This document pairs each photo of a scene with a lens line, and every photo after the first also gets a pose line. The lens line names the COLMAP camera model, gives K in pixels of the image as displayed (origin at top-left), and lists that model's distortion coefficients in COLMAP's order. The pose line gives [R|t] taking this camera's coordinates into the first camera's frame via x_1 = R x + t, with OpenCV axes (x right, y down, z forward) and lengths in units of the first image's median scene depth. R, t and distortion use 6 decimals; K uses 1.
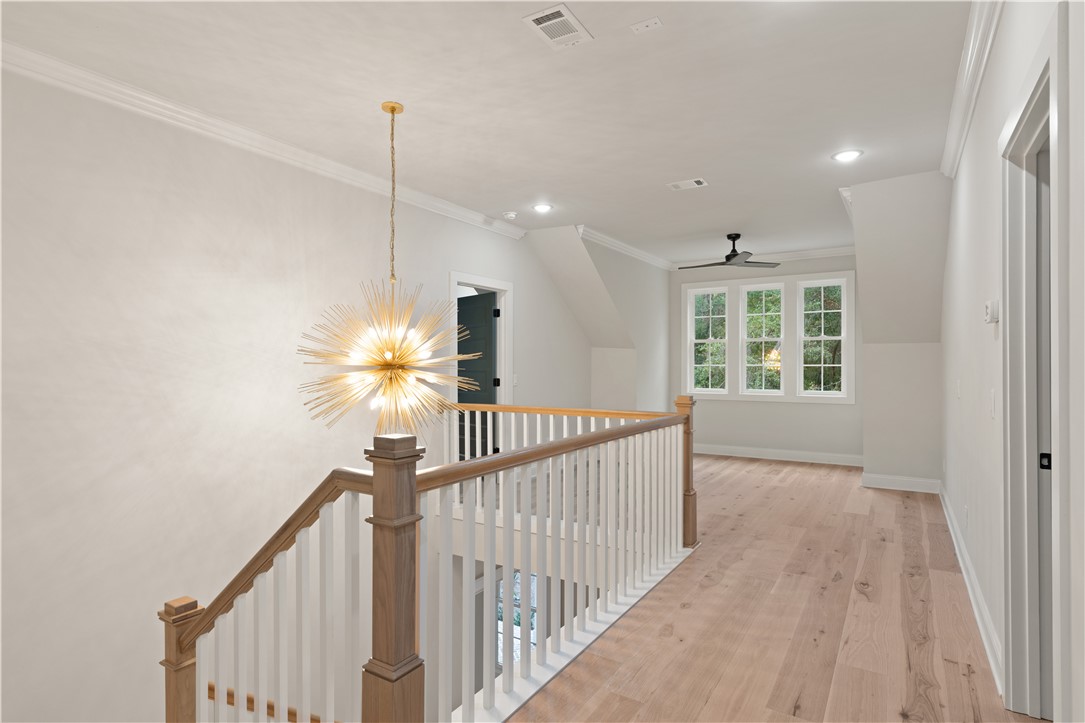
lens RADIAL K [[573.3, 0, 542.5], [0, 573.3, 361.5], [0, 0, 1]] dist [0.000811, 0.000101]
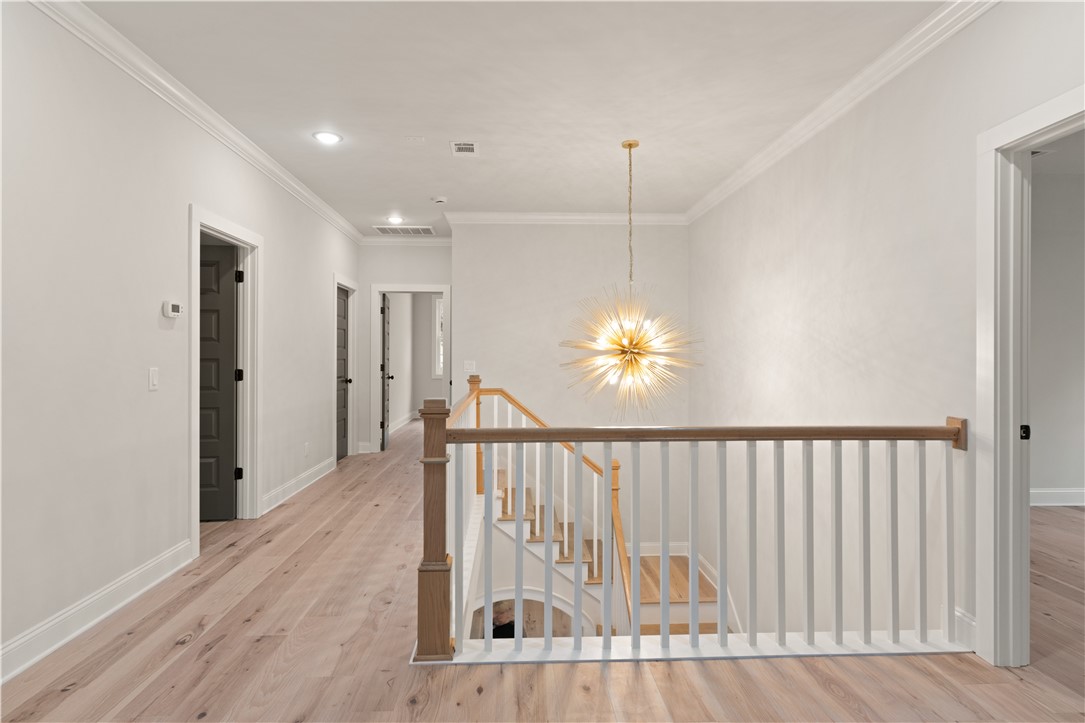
lens RADIAL K [[586.2, 0, 539.8], [0, 586.2, 349.5], [0, 0, 1]] dist [-0.000819, -0.000070]
pose [[-0.825032, -0.002790, -0.565080, 0.638365], [0.004890, 0.999915, -0.012078, 0.019378], [0.565065, -0.012728, -0.824948, 1.989491]]
